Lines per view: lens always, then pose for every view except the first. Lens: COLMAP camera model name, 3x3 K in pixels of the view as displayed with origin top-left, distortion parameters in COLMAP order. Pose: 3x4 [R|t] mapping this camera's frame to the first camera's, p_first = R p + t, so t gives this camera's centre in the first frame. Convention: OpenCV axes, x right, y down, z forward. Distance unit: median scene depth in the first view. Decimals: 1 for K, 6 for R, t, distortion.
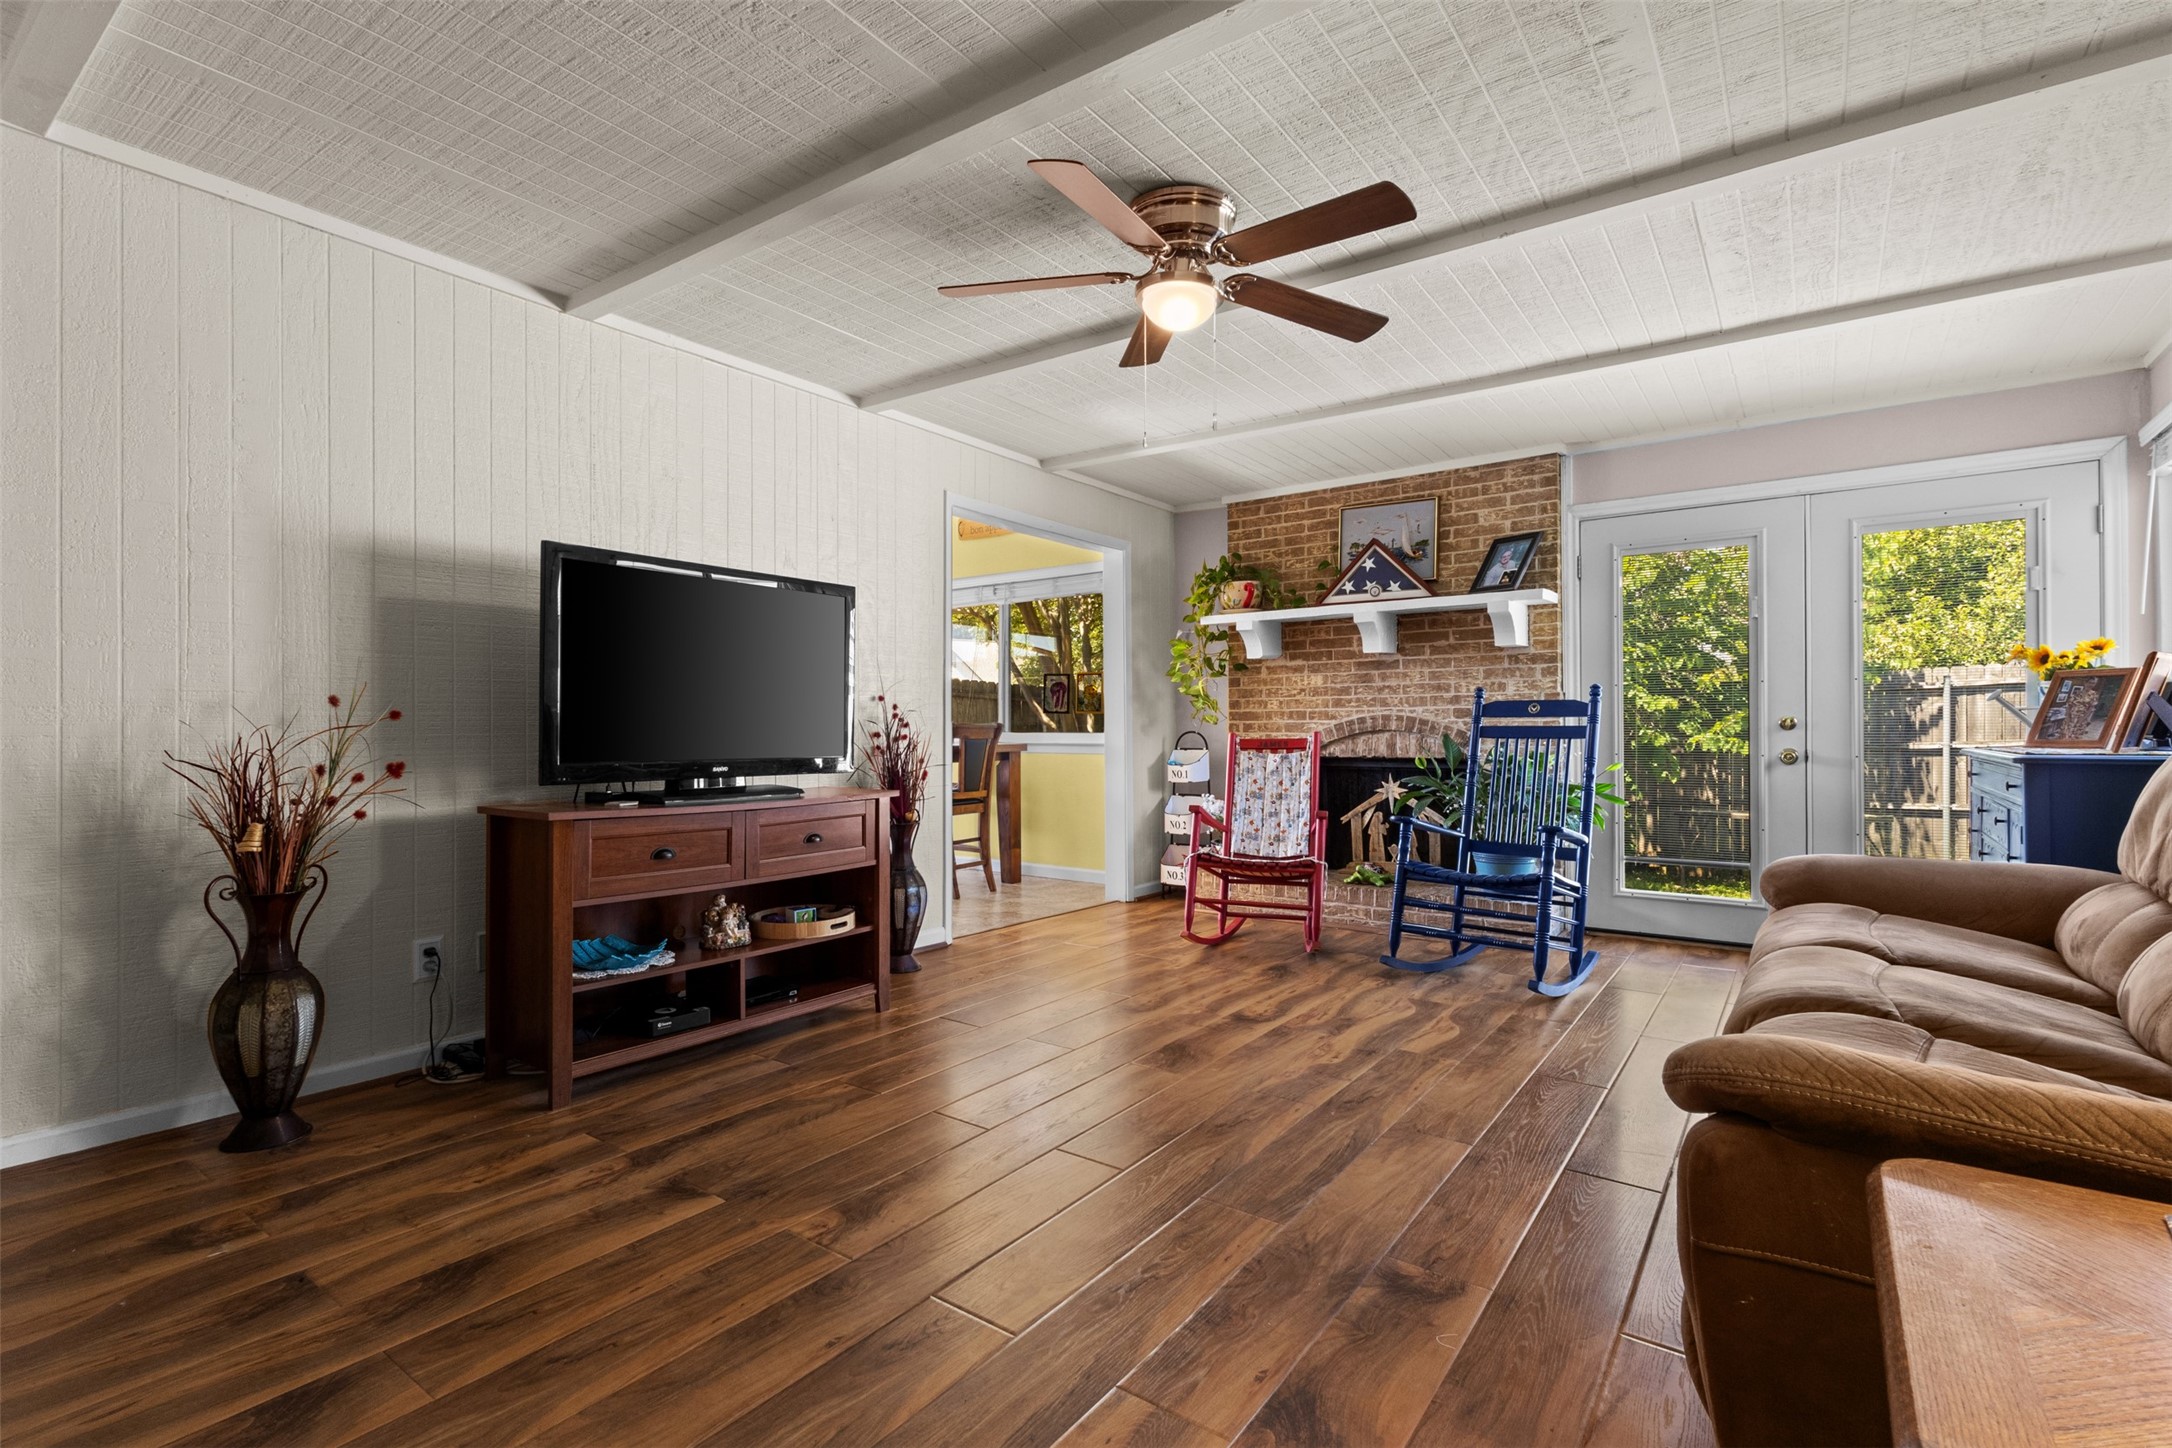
lens RADIAL K [[999.2, 0, 1084.2], [0, 999.2, 718.1], [0, 0, 1]] dist [0.002465, 0.001409]
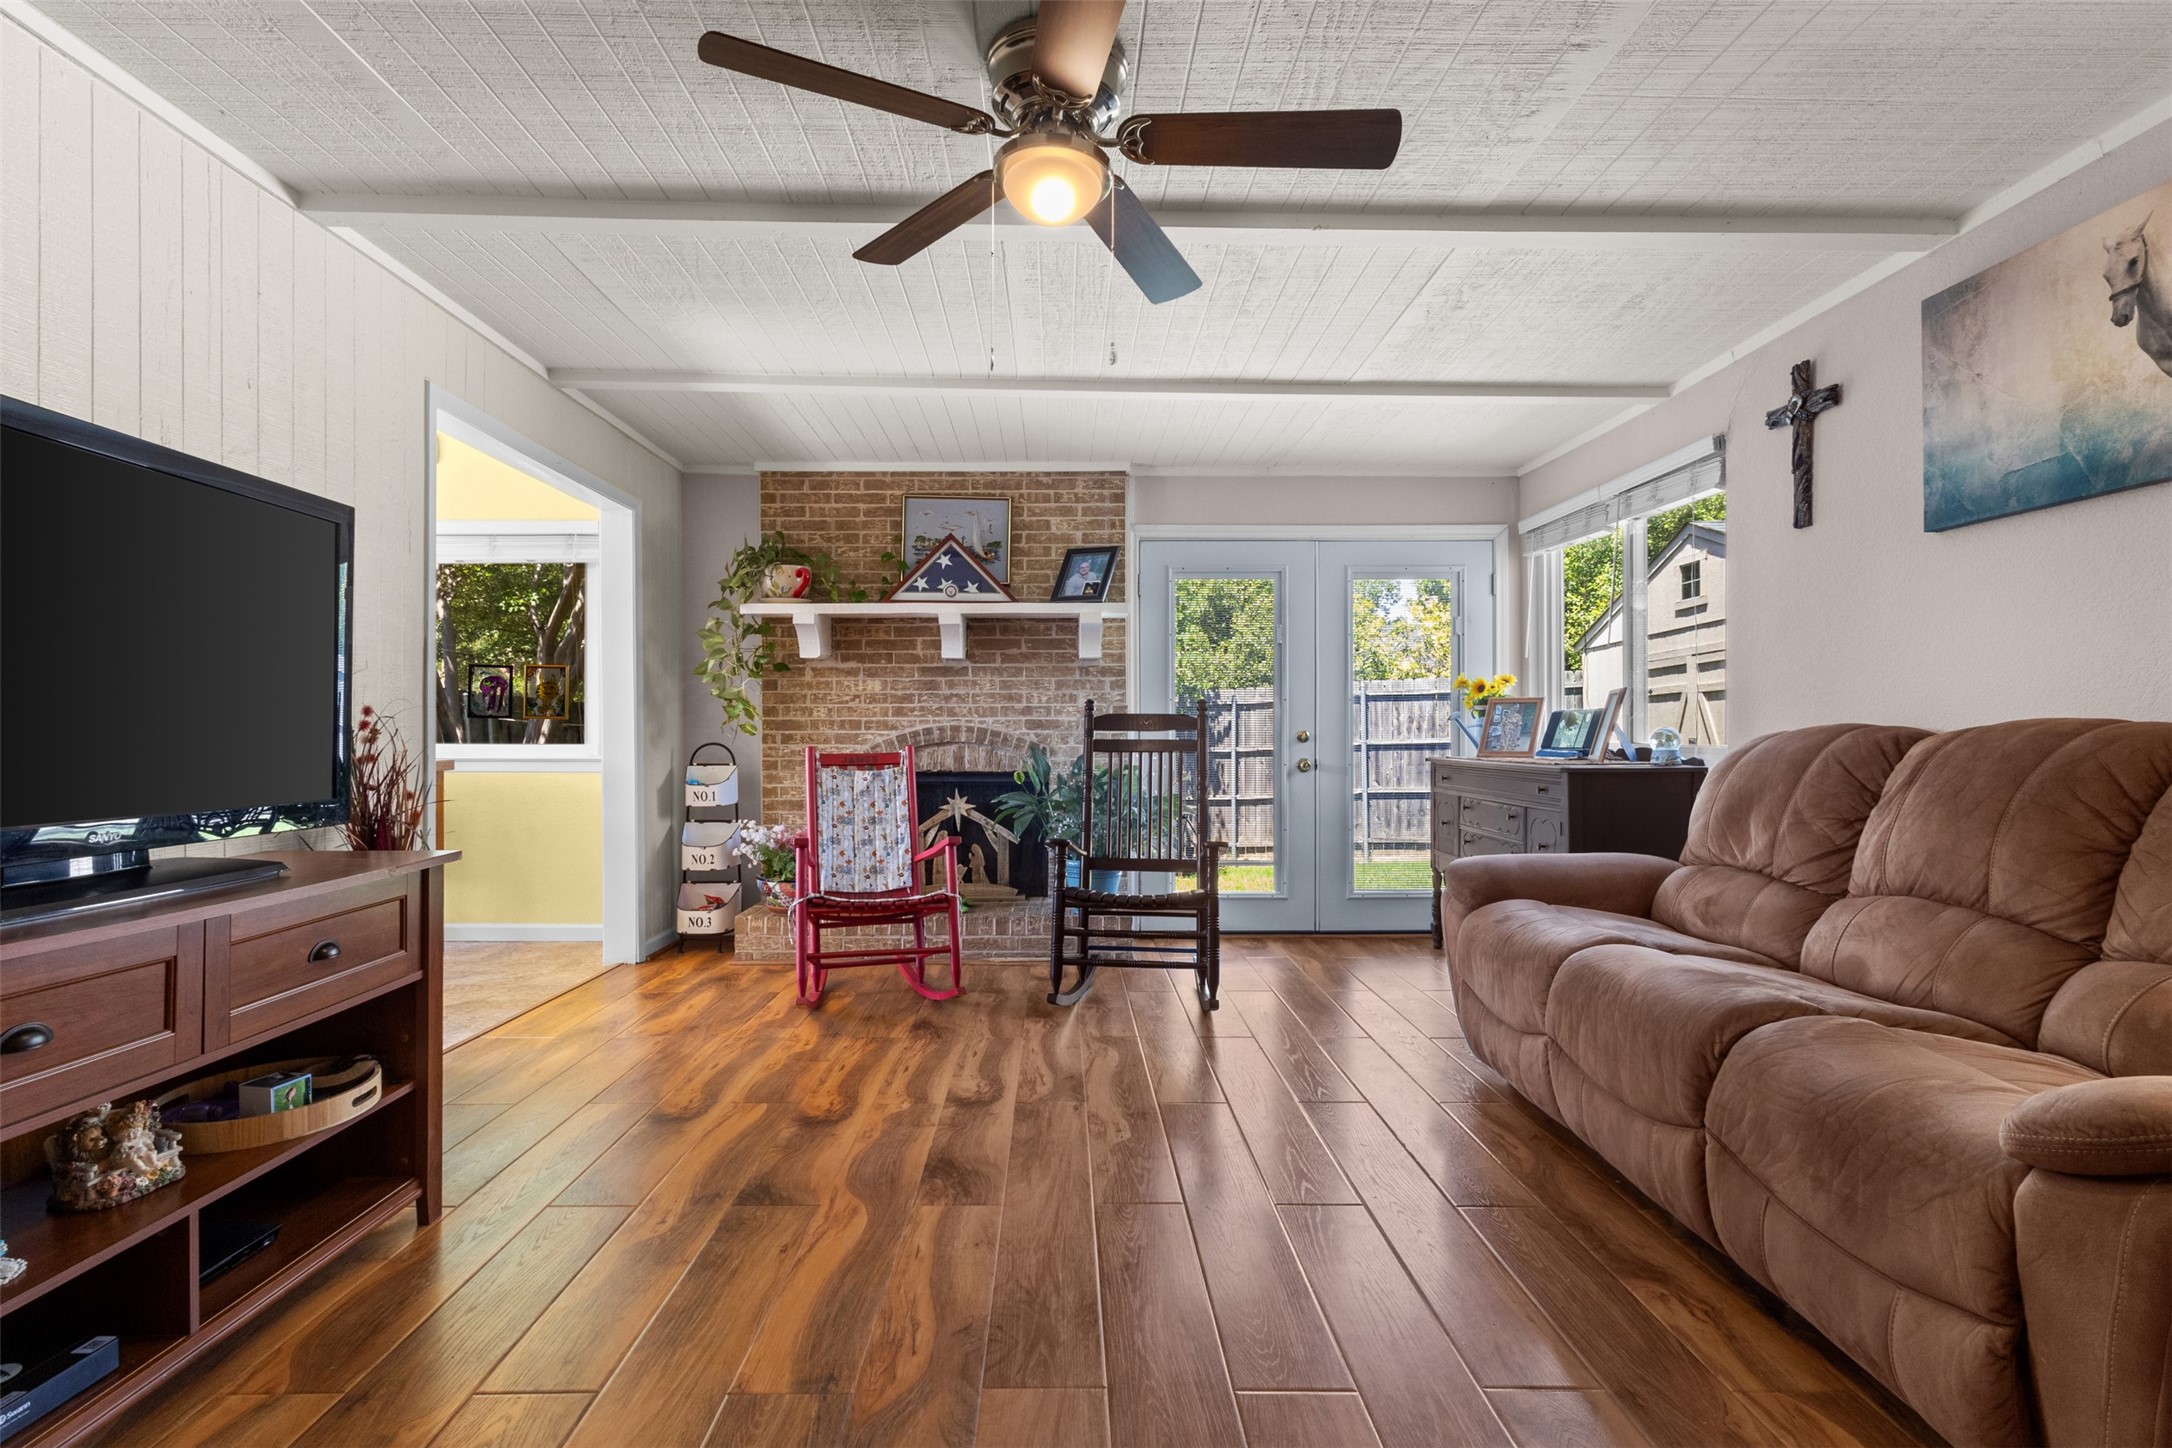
lens RADIAL K [[1005.9, 0, 1080.6], [0, 1005.9, 727.6], [0, 0, 1]] dist [0.003204, 0.002153]
pose [[0.800235, 0.004966, 0.599666, -0.171305], [-0.008680, 0.999957, 0.003302, -0.005657], [-0.599624, -0.007847, 0.800243, 0.191236]]
